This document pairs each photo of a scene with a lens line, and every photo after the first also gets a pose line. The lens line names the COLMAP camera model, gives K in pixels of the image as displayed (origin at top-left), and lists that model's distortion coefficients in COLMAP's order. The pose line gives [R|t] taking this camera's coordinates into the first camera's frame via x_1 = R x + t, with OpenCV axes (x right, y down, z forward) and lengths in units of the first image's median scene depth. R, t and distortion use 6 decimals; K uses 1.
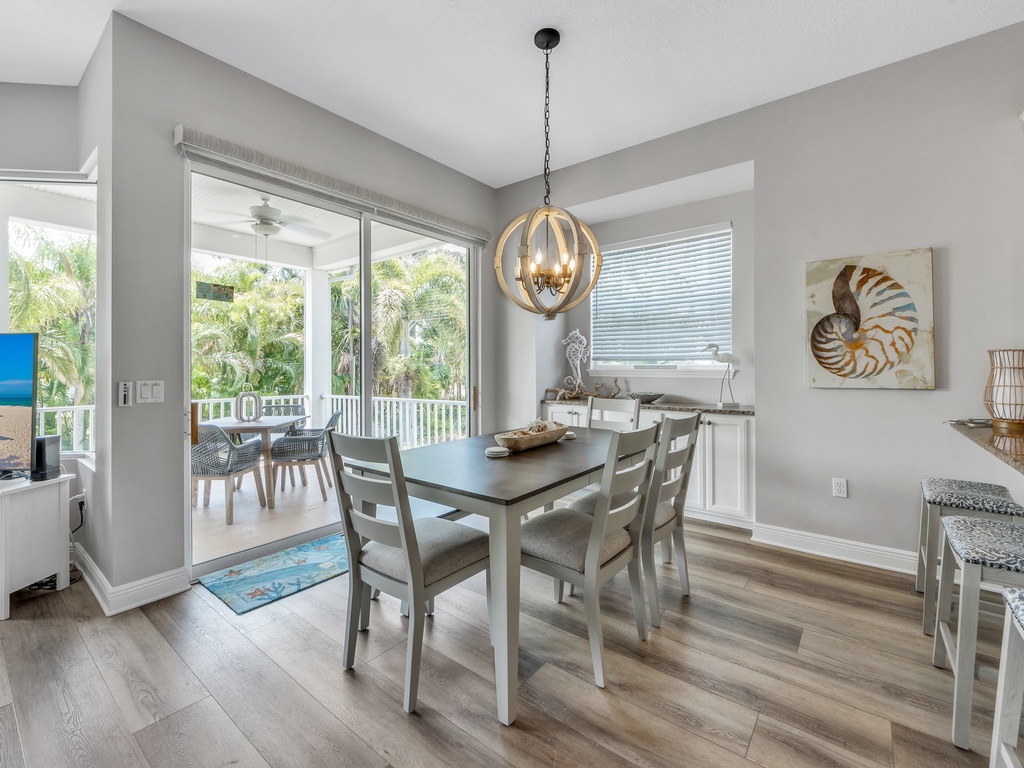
lens RADIAL K [[448.9, 0, 514.5], [0, 448.9, 369.5], [0, 0, 1]] dist [-0.002738, -0.000773]
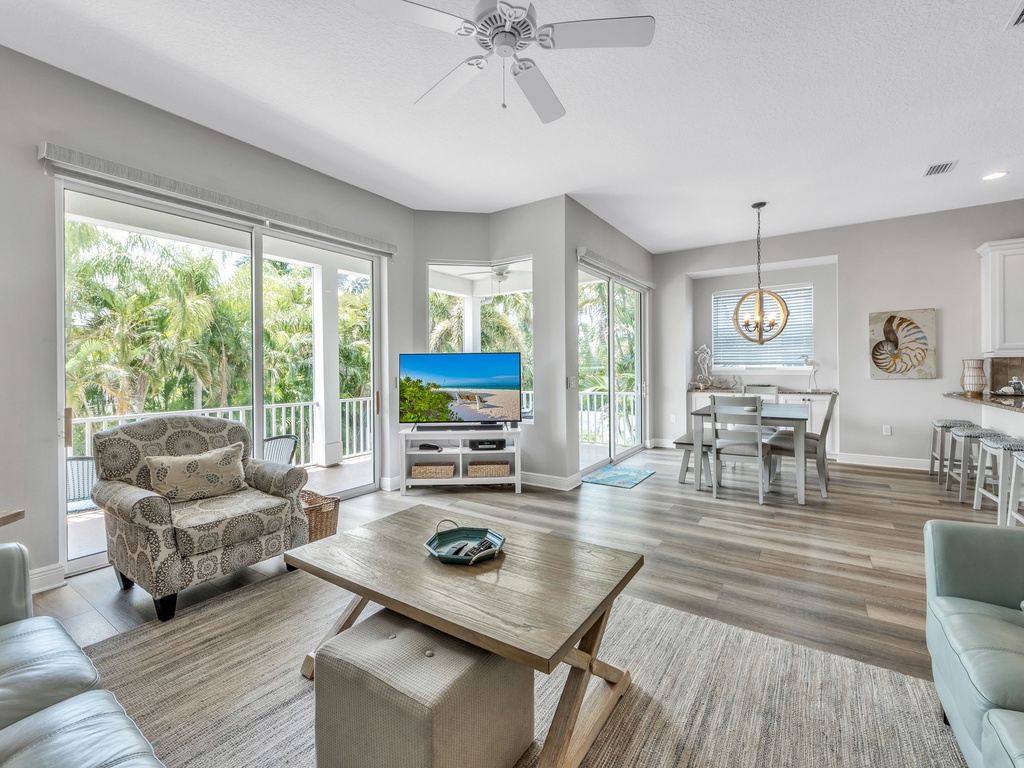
lens RADIAL K [[448.9, 0, 508.8], [0, 448.9, 374.4], [0, 0, 1]] dist [-0.002738, -0.000773]
pose [[0.997380, -0.007638, 0.071932, -1.069599], [0.006958, 0.999929, 0.009691, -0.007204], [-0.072001, -0.009165, 0.997362, -0.832911]]
